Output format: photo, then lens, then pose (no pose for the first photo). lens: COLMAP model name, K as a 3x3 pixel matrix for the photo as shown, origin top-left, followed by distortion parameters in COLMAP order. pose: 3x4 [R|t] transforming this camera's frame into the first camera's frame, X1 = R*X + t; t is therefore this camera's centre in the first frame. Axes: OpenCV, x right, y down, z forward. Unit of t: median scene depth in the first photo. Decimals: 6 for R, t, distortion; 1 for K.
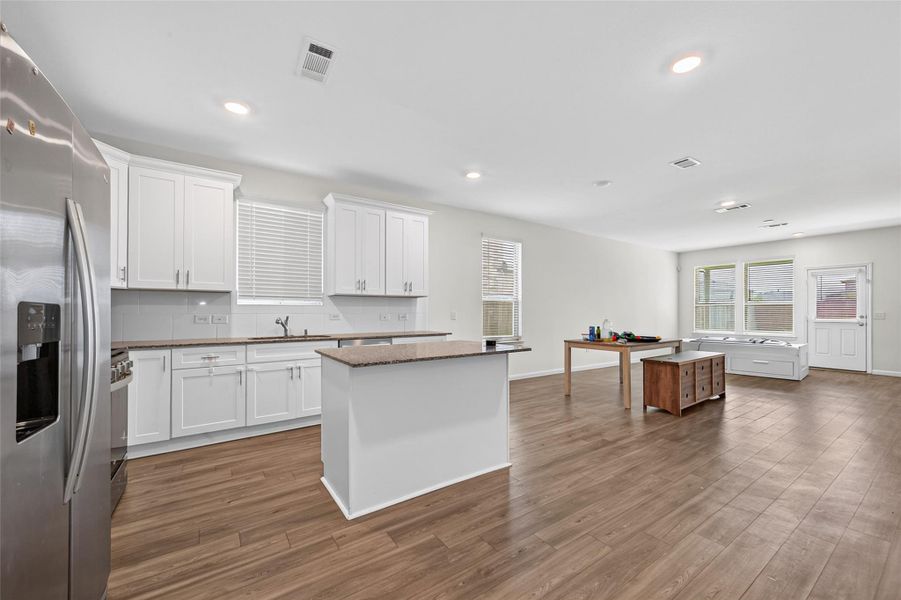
lens RADIAL K [[357.6, 0, 454.2], [0, 357.6, 310.1], [0, 0, 1]] dist [0.014231, -0.001415]
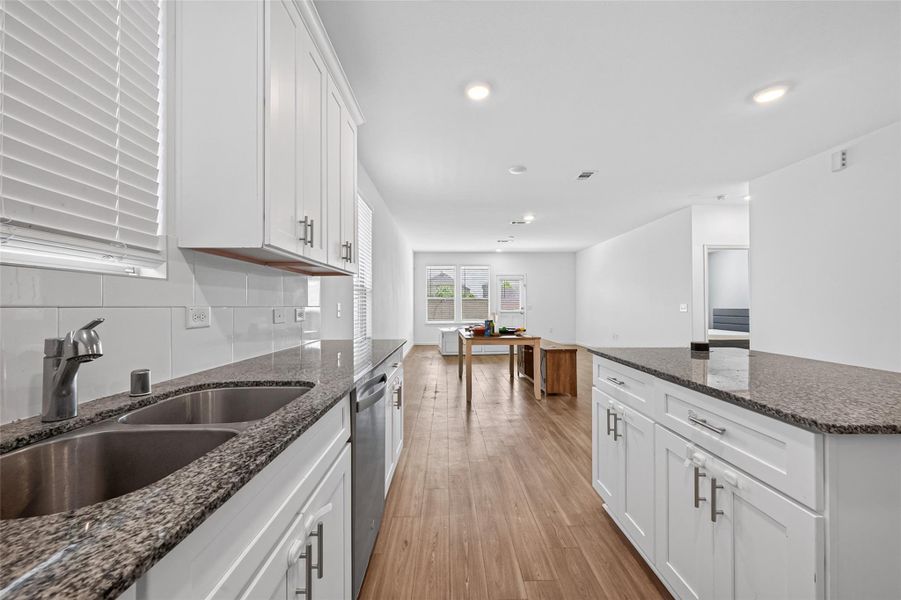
lens RADIAL K [[357.6, 0, 459.6], [0, 357.6, 303.9], [0, 0, 1]] dist [0.014231, -0.001415]
pose [[0.540822, 0.002007, 0.841134, -0.506398], [-0.000694, 0.999998, -0.001940, 0.007462], [-0.841136, 0.000465, 0.540823, 0.679643]]
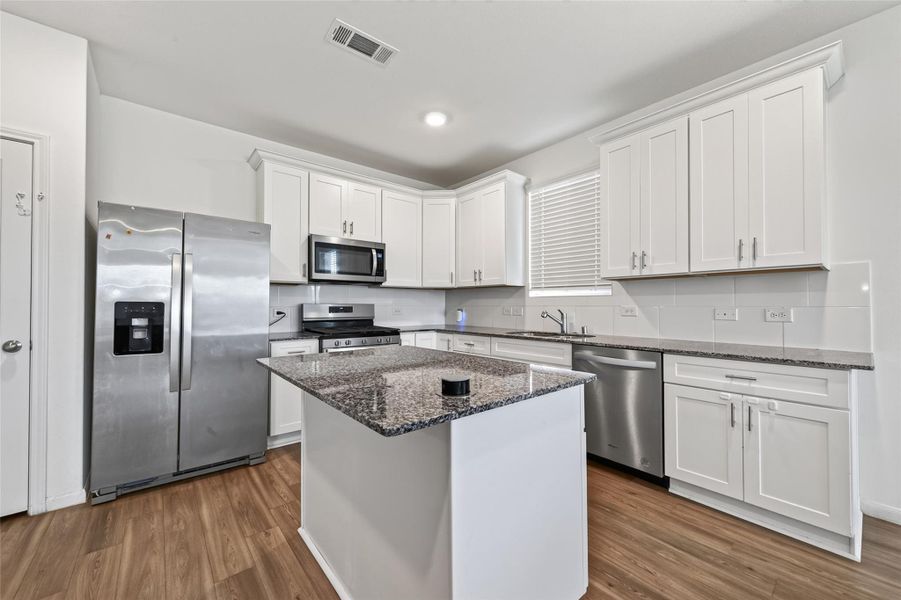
lens RADIAL K [[350.3, 0, 453.4], [0, 350.3, 301.5], [0, 0, 1]] dist [0.012790, -0.002568]
pose [[0.100361, -0.008587, -0.994914, 0.319047], [0.006100, 0.999949, -0.008015, 0.003449], [0.994932, -0.005265, 0.100408, 0.643957]]
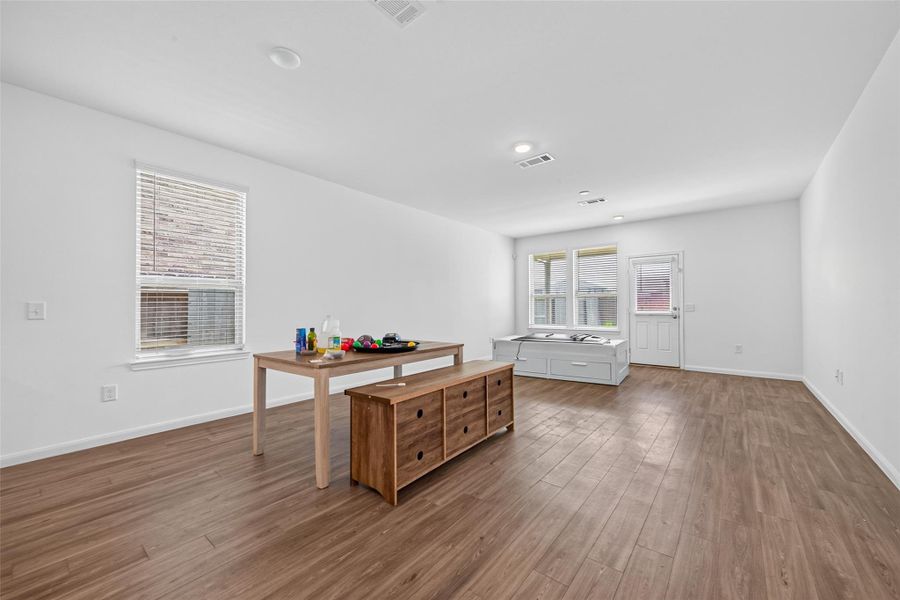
lens RADIAL K [[349.9, 0, 452.5], [0, 349.9, 300.2], [0, 0, 1]] dist [0.012790, -0.002568]
pose [[0.962883, -0.000595, 0.269918, 0.557055], [0.005091, 0.999860, -0.015959, 0.014550], [-0.269871, 0.016741, 0.962751, 0.482922]]
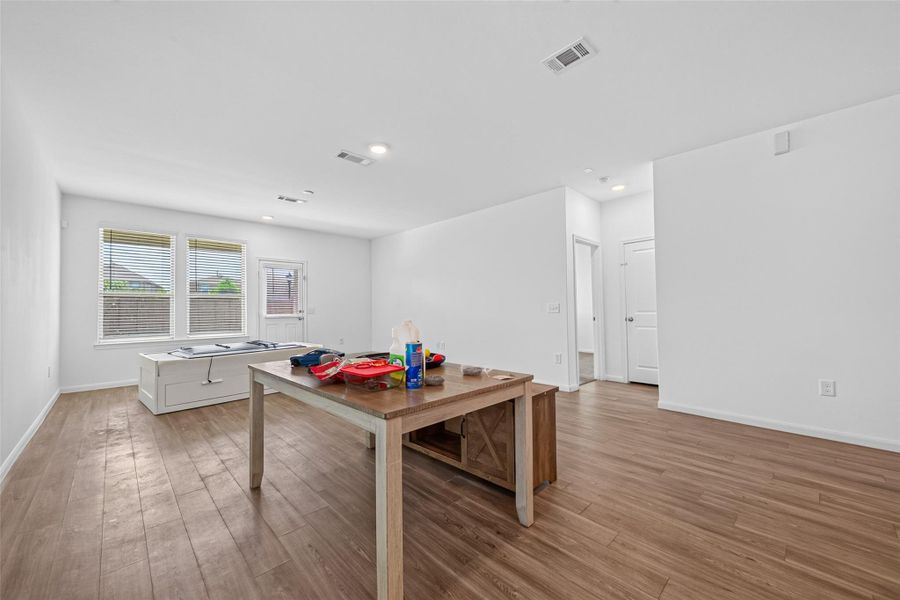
lens RADIAL K [[349.9, 0, 456.1], [0, 349.9, 303.4], [0, 0, 1]] dist [0.012790, -0.002568]
pose [[-0.160513, 0.013300, 0.986944, 0.086209], [0.003968, 0.999910, -0.012829, 0.017258], [-0.987026, 0.001857, -0.160551, 1.215133]]
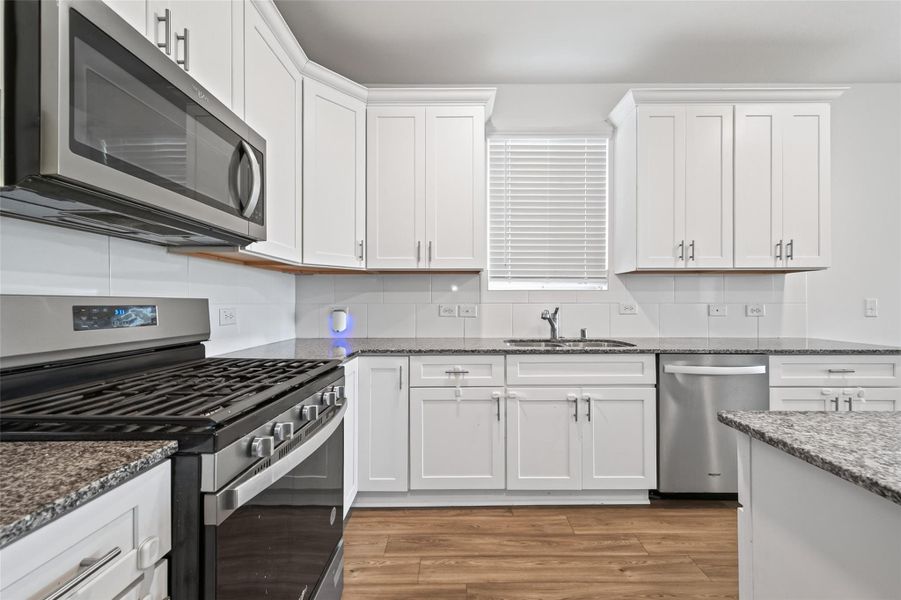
lens RADIAL K [[357.6, 0, 455.3], [0, 357.6, 300.0], [0, 0, 1]] dist [0.014231, -0.001415]
pose [[0.827542, -0.003750, -0.561391, -0.251240], [0.003017, 0.999993, -0.002232, 0.004450], [0.561395, 0.000154, 0.827548, 0.367398]]
